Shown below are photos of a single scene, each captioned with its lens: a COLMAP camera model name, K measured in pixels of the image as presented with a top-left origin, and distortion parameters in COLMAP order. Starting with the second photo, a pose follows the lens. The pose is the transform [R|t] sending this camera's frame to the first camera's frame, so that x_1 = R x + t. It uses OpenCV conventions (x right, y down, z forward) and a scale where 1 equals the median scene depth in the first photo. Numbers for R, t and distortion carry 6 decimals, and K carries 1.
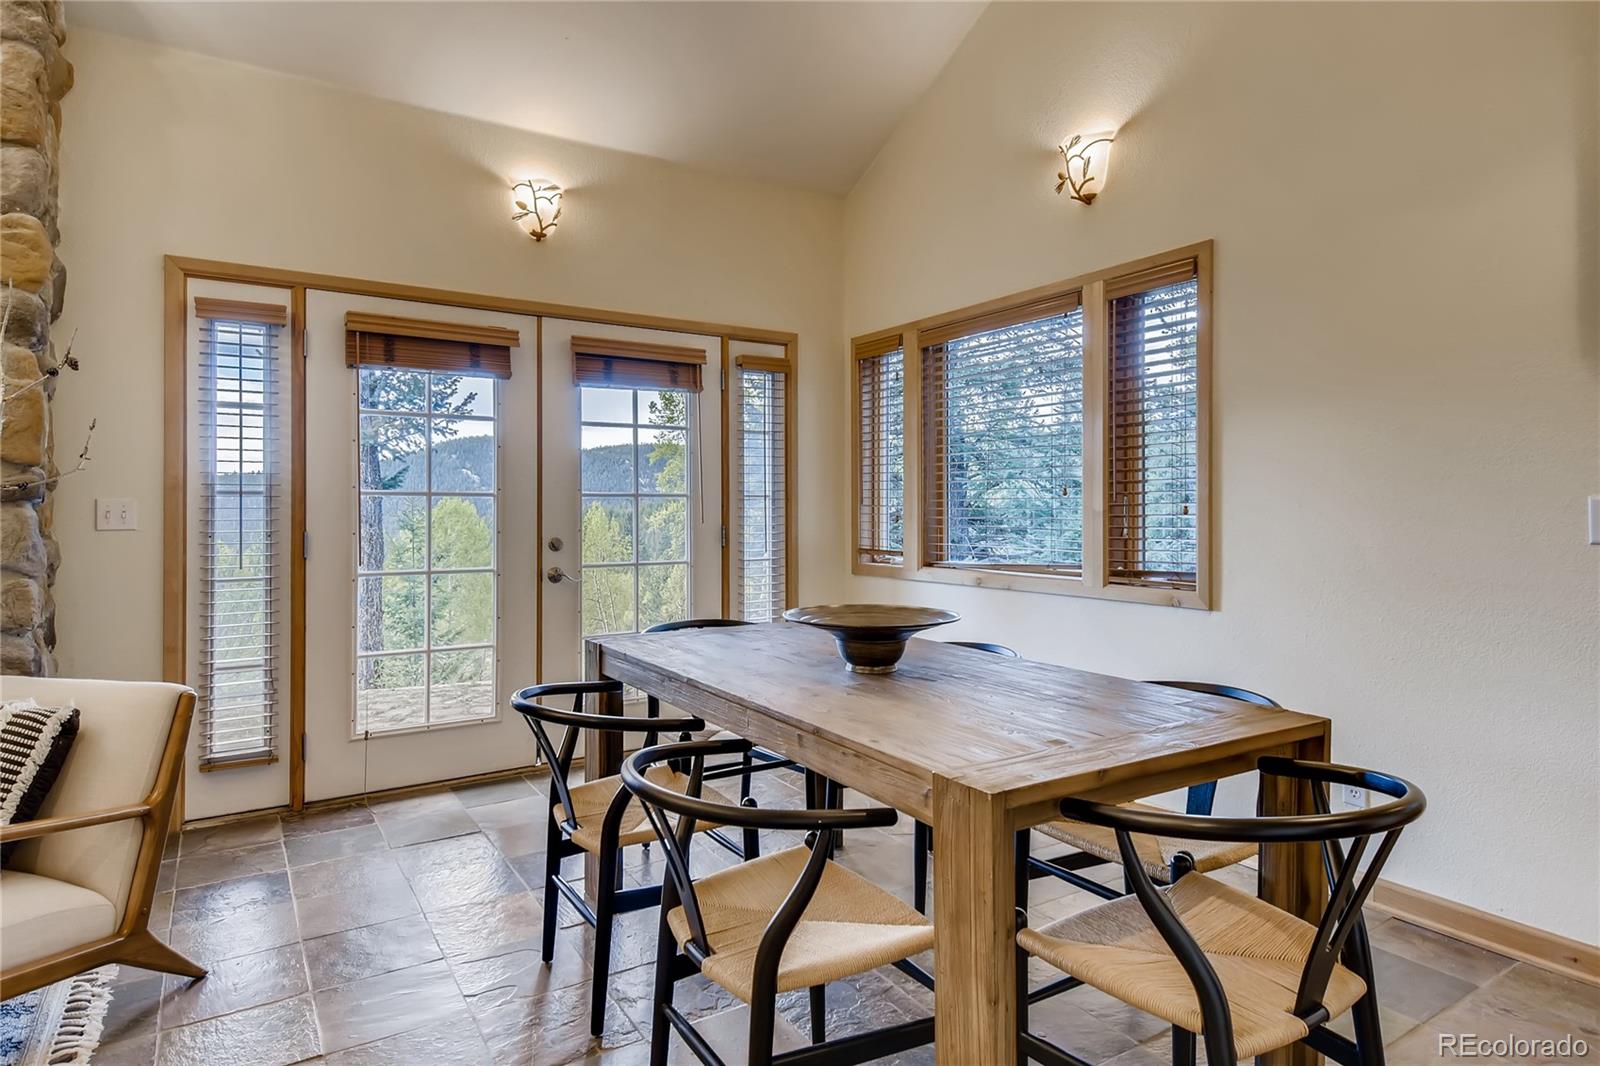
lens RADIAL K [[888.3, 0, 810.2], [0, 888.3, 527.9], [0, 0, 1]] dist [0.011193, -0.012353]
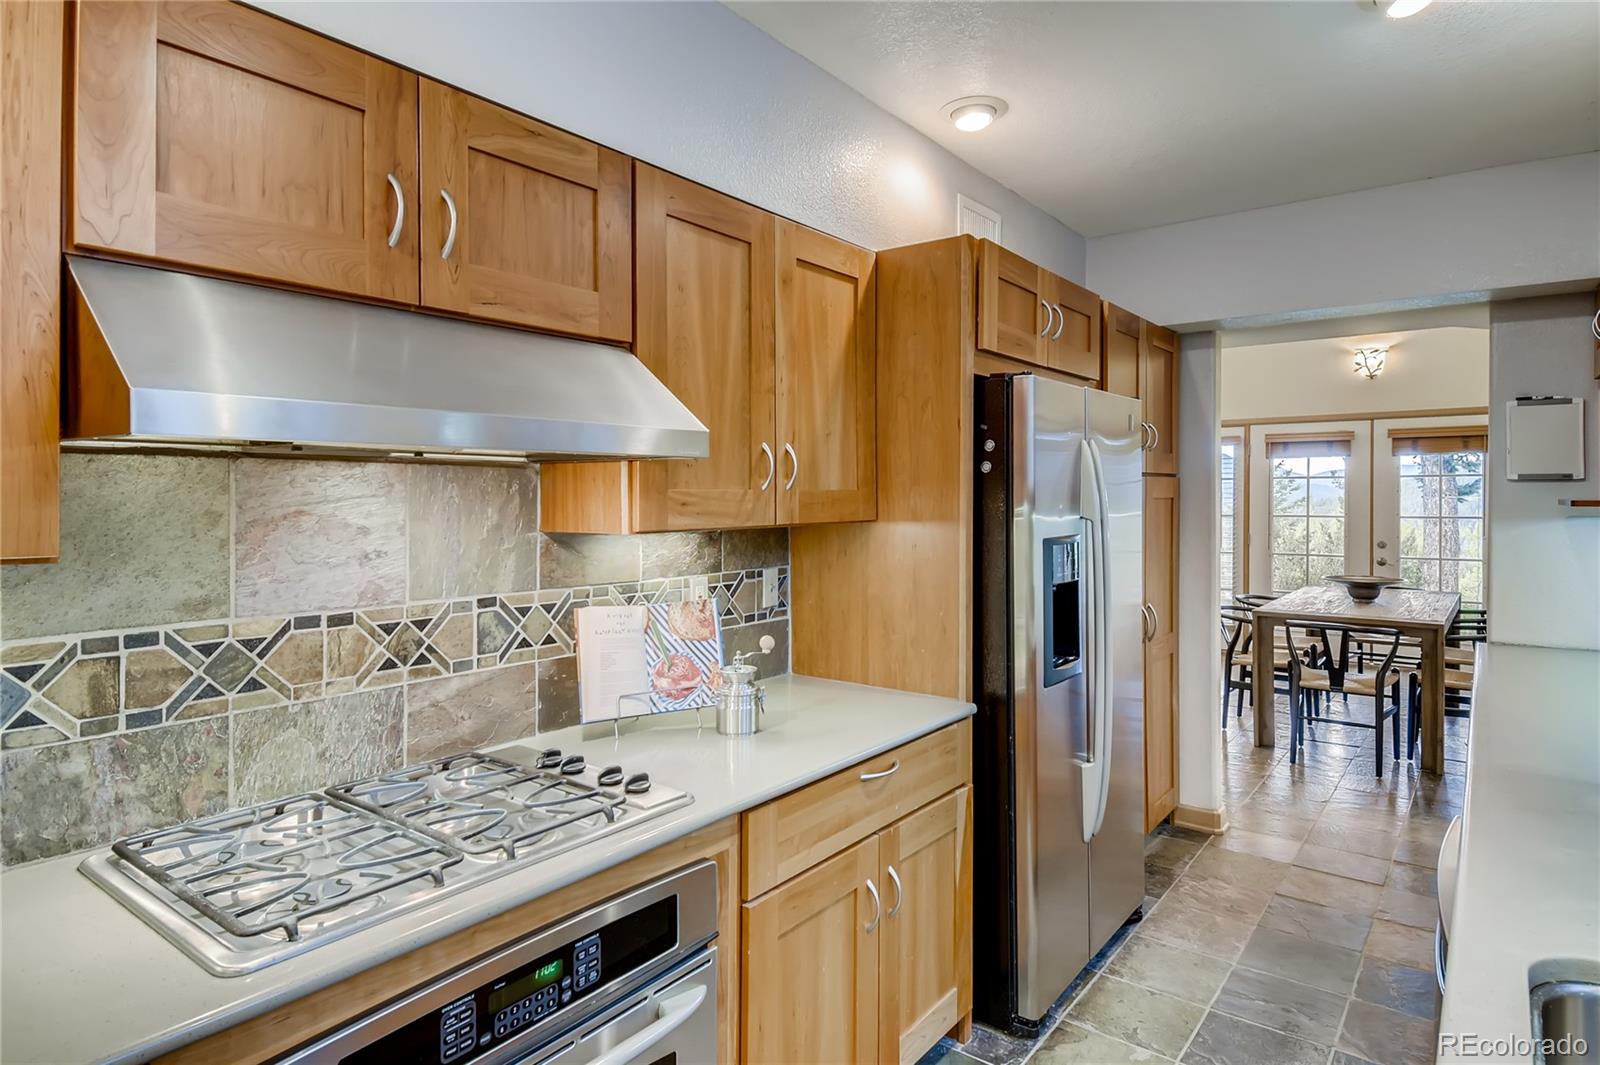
lens RADIAL K [[888.3, 0, 803.8], [0, 888.3, 522.9], [0, 0, 1]] dist [0.011193, -0.012353]
pose [[0.338712, 0.024130, -0.940581, 1.026739], [-0.008848, 0.999709, 0.022461, -0.056380], [0.940848, 0.000714, 0.338827, -0.718470]]
